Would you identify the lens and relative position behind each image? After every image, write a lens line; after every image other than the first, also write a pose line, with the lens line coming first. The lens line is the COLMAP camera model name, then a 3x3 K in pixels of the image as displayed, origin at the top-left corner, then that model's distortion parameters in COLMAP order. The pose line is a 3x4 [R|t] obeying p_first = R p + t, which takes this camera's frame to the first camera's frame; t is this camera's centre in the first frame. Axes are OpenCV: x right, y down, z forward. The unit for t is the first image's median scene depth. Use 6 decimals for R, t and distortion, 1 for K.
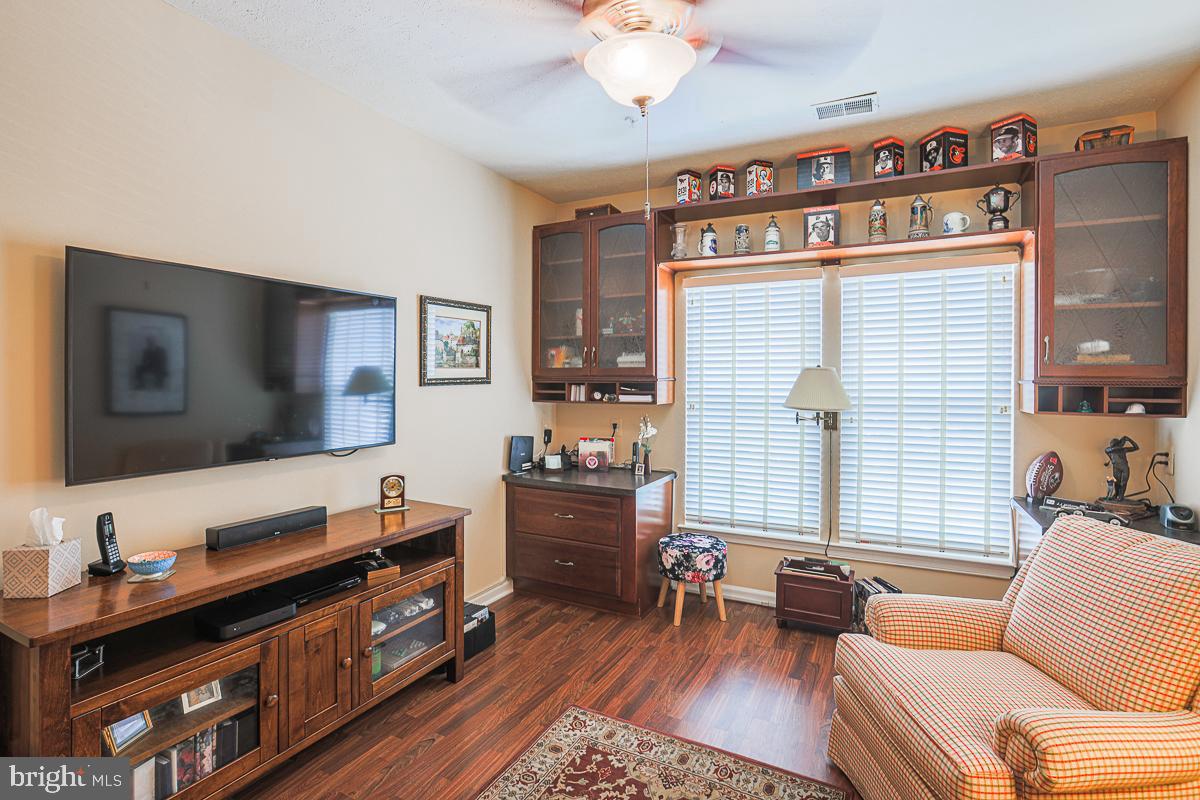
lens RADIAL K [[586.7, 0, 596.5], [0, 586.7, 399.8], [0, 0, 1]] dist [-0.048037, 0.029202]
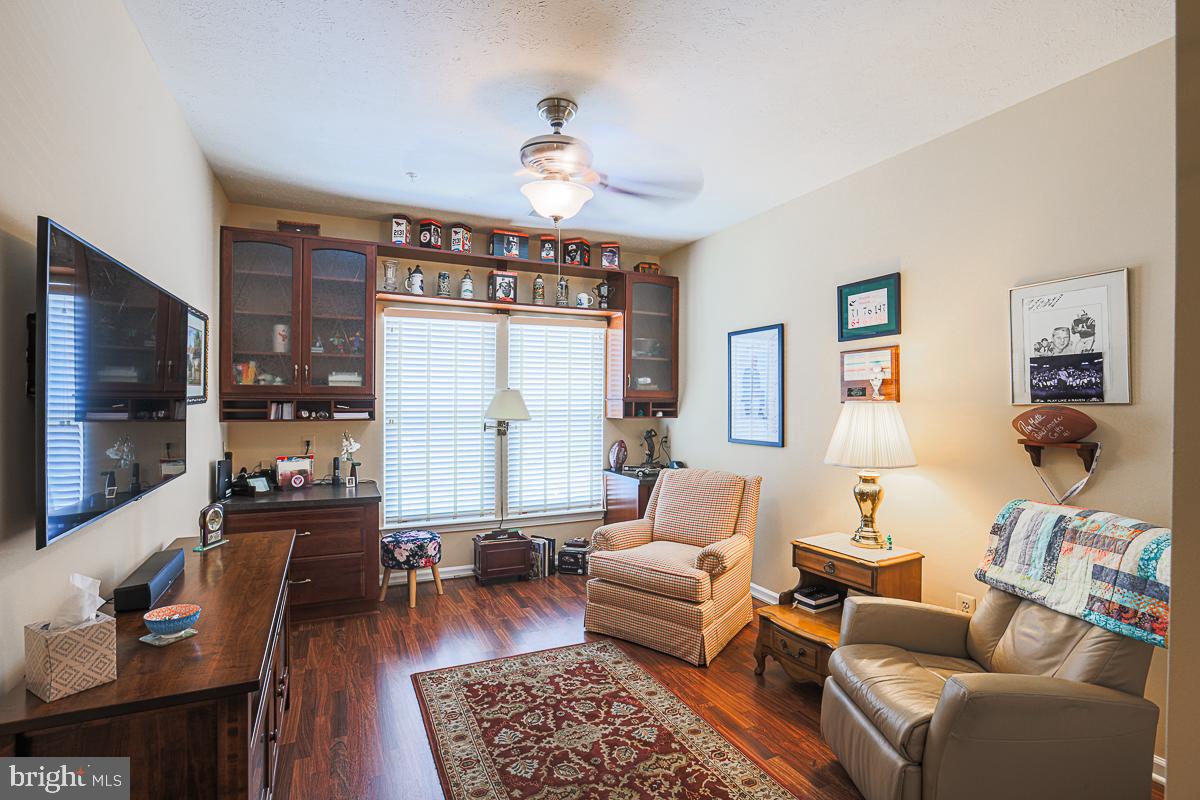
lens RADIAL K [[592.2, 0, 602.6], [0, 592.2, 435.1], [0, 0, 1]] dist [-0.001156, 0.029826]
pose [[0.598056, -0.048165, 0.800005, -0.573751], [0.023773, 0.998819, 0.042363, -0.001298], [-0.801101, -0.006317, 0.598495, -0.019424]]
